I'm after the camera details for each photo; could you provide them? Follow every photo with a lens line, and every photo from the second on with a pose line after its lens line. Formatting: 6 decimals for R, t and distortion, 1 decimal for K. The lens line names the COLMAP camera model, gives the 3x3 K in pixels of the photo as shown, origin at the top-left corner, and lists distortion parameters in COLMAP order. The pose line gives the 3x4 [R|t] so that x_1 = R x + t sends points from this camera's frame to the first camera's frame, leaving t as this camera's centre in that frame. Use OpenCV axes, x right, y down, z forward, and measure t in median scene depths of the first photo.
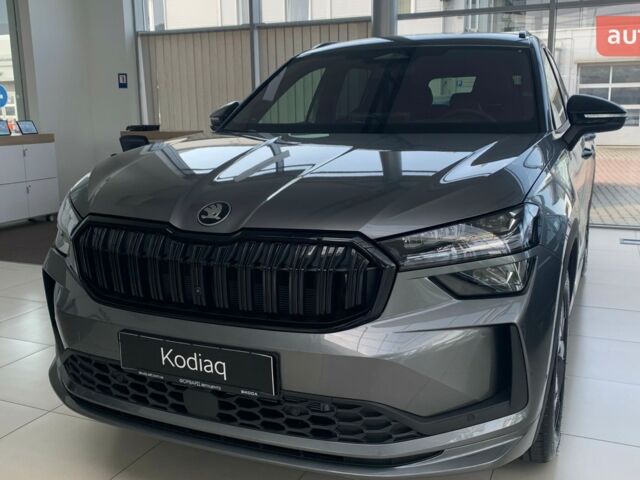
lens RADIAL K [[637.8, 0, 320.0], [0, 637.8, 240.0], [0, 0, 1]] dist [0.094255, -0.204695]
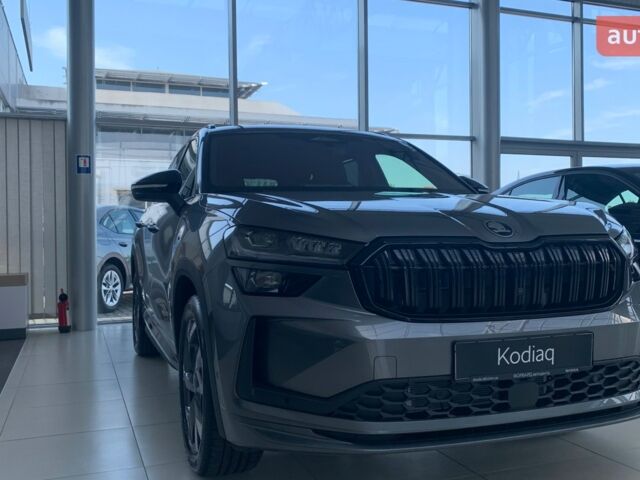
lens RADIAL K [[634.0, 0, 316.3], [0, 634.0, 238.1], [0, 0, 1]] dist [0.131386, -0.319346]
pose [[0.726758, 0.000058, 0.686894, -1.229980], [0.138587, 0.979423, -0.146713, 0.101531], [-0.672768, 0.201820, 0.711795, 0.397334]]
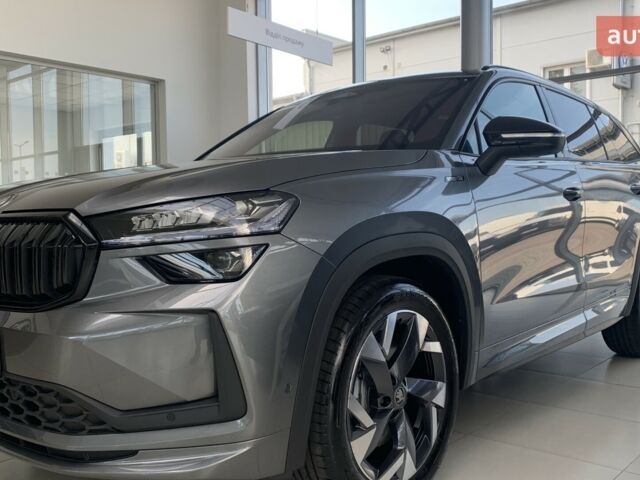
lens RADIAL K [[637.8, 0, 320.0], [0, 637.8, 240.0], [0, 0, 1]] dist [0.094255, -0.204695]
pose [[0.956657, 0.012295, -0.290958, 0.651151], [-0.056985, 0.987697, -0.145627, 0.142631], [0.285588, 0.155896, 0.945588, 0.162635]]
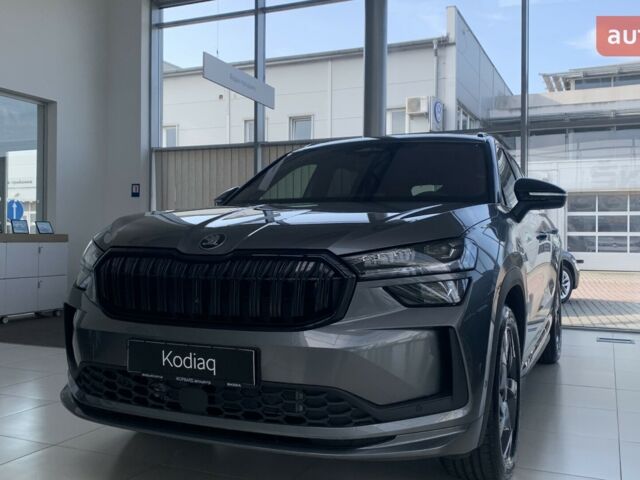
lens RADIAL K [[634.0, 0, 316.3], [0, 634.0, 238.1], [0, 0, 1]] dist [0.131386, -0.319346]
pose [[0.999798, 0.018564, -0.007754, 0.044984], [-0.019733, 0.979952, -0.198253, 0.194559], [0.003919, 0.198366, 0.980120, -0.211920]]
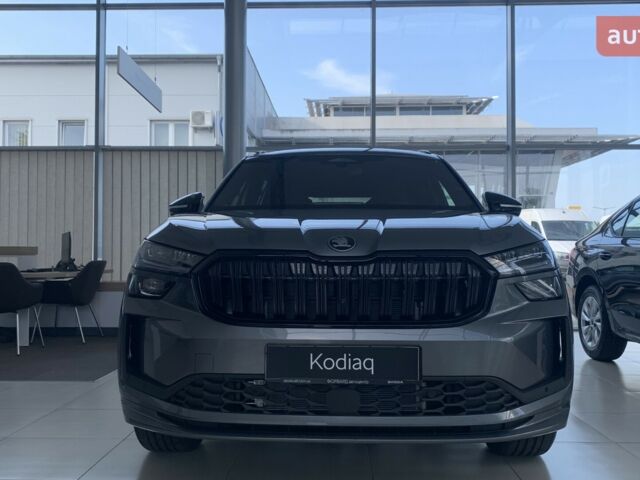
lens RADIAL K [[634.0, 0, 316.3], [0, 634.0, 238.1], [0, 0, 1]] dist [0.131386, -0.319346]
pose [[0.930643, 0.022423, 0.365242, -0.673203], [0.059831, 0.975364, -0.212332, 0.210766], [-0.361005, 0.219458, 0.906374, -0.108705]]
